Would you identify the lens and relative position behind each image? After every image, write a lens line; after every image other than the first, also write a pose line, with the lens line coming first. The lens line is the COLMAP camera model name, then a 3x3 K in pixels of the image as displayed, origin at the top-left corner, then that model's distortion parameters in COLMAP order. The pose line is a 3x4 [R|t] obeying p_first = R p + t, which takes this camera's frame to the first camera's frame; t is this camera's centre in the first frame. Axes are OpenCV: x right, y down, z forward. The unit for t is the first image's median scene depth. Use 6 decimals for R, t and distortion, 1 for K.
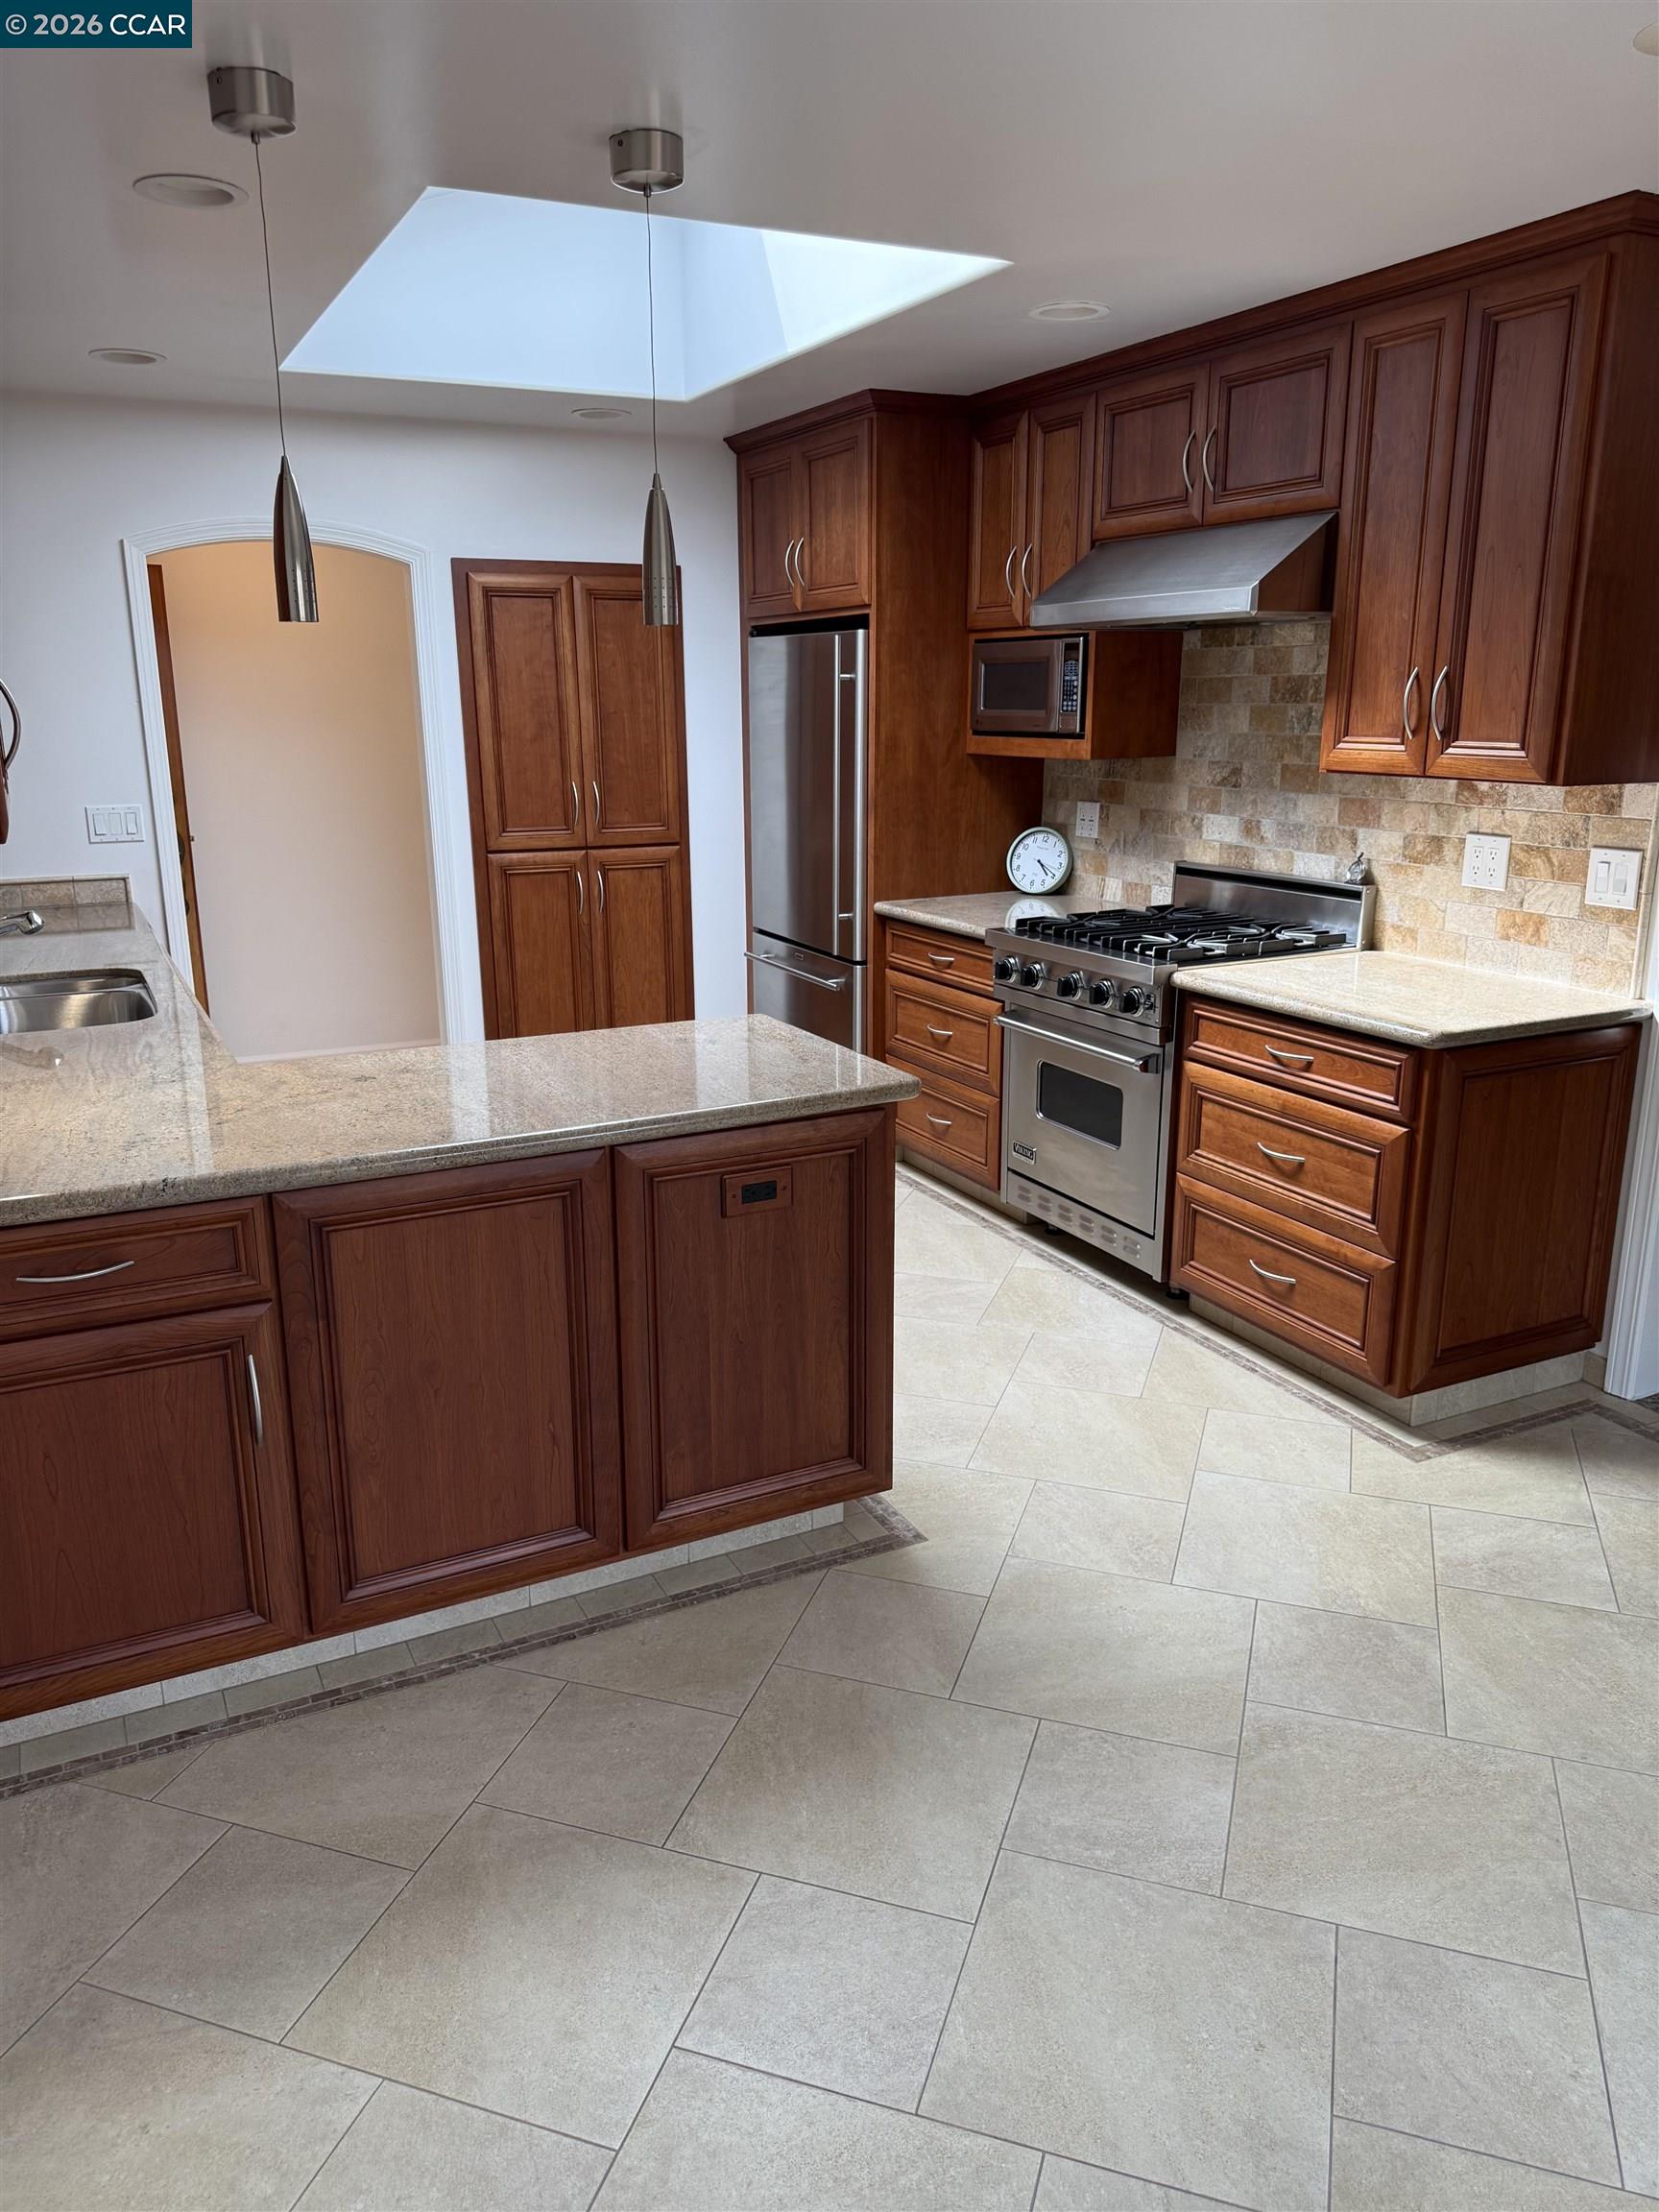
lens RADIAL K [[1563.7, 0, 812.2], [0, 1563.7, 1111.1], [0, 0, 1]] dist [0.071685, -0.055529]
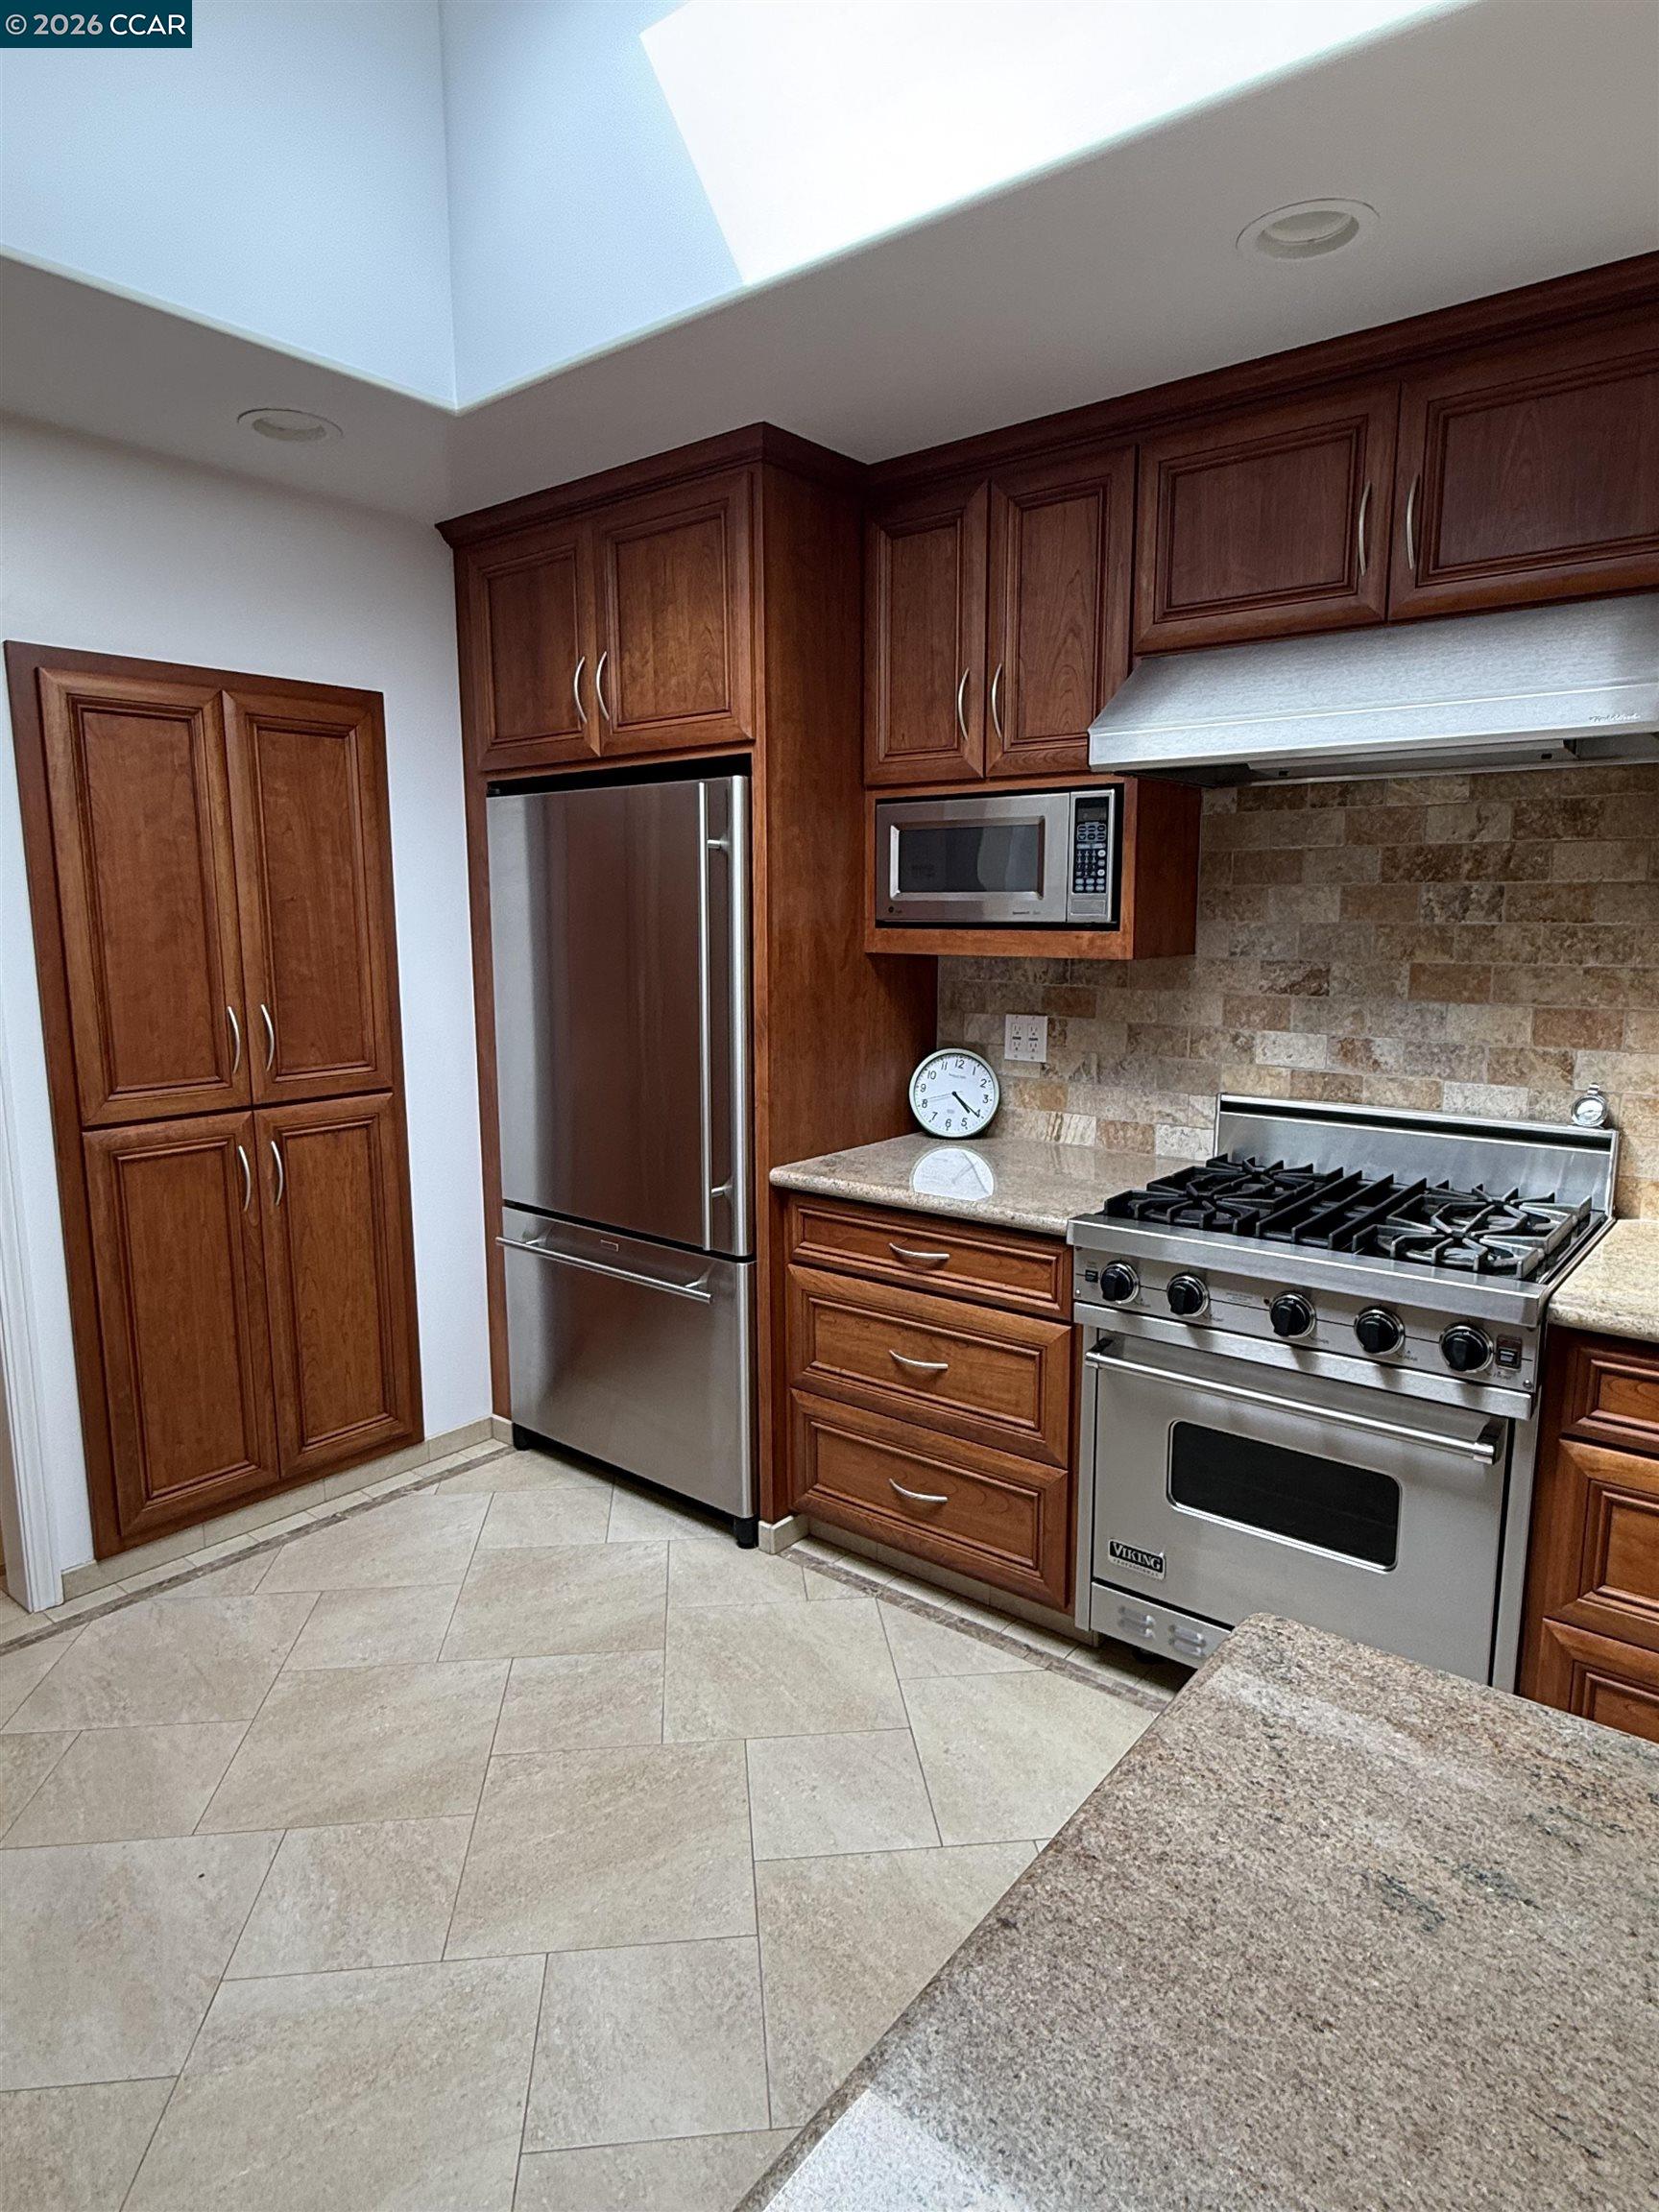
lens RADIAL K [[1284.4, 0, 833.2], [0, 1284.4, 1105.6], [0, 0, 1]] dist [0.006608, -0.003621]
pose [[0.908103, -0.061540, 0.414200, -0.189476], [0.106486, 0.990563, -0.086289, -0.128649], [-0.404981, 0.122466, 0.906087, 0.563134]]
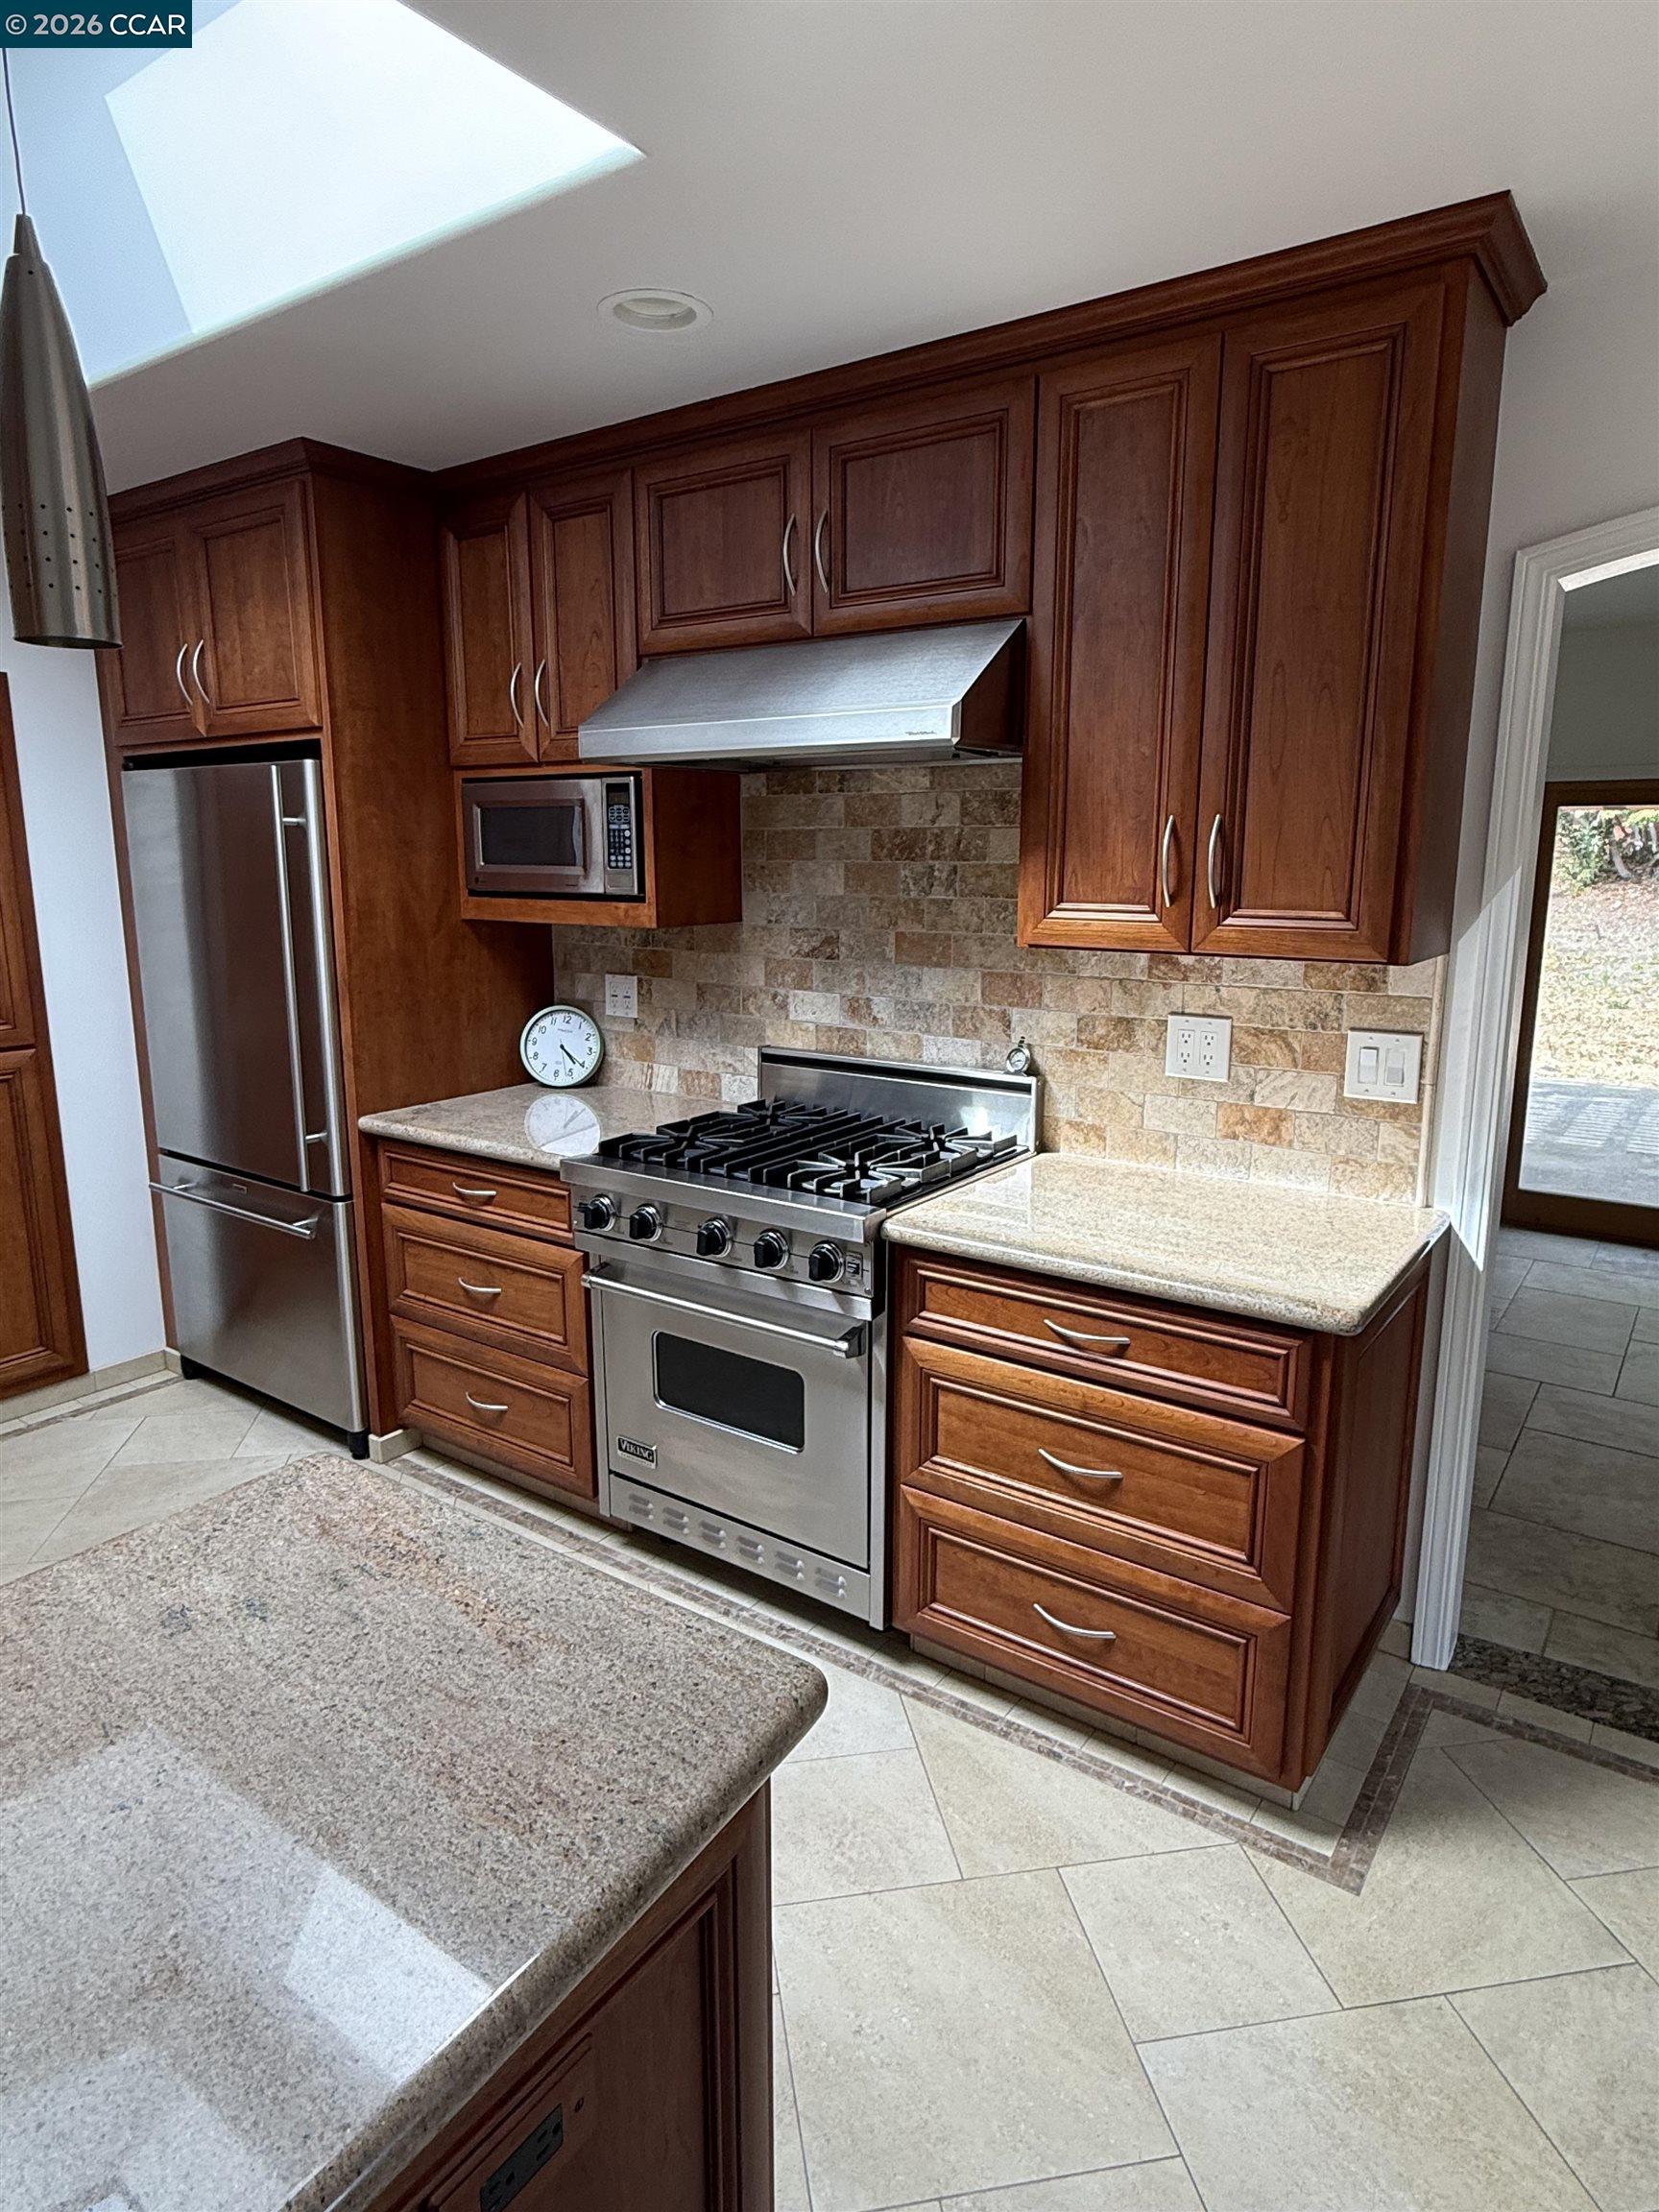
lens RADIAL K [[1284.4, 0, 825.6], [0, 1284.4, 1095.3], [0, 0, 1]] dist [0.006608, -0.003621]
pose [[0.881577, -0.084885, 0.464346, -0.055072], [0.118652, 0.991964, -0.043929, -0.106287], [-0.456886, 0.093822, 0.884564, 0.414990]]
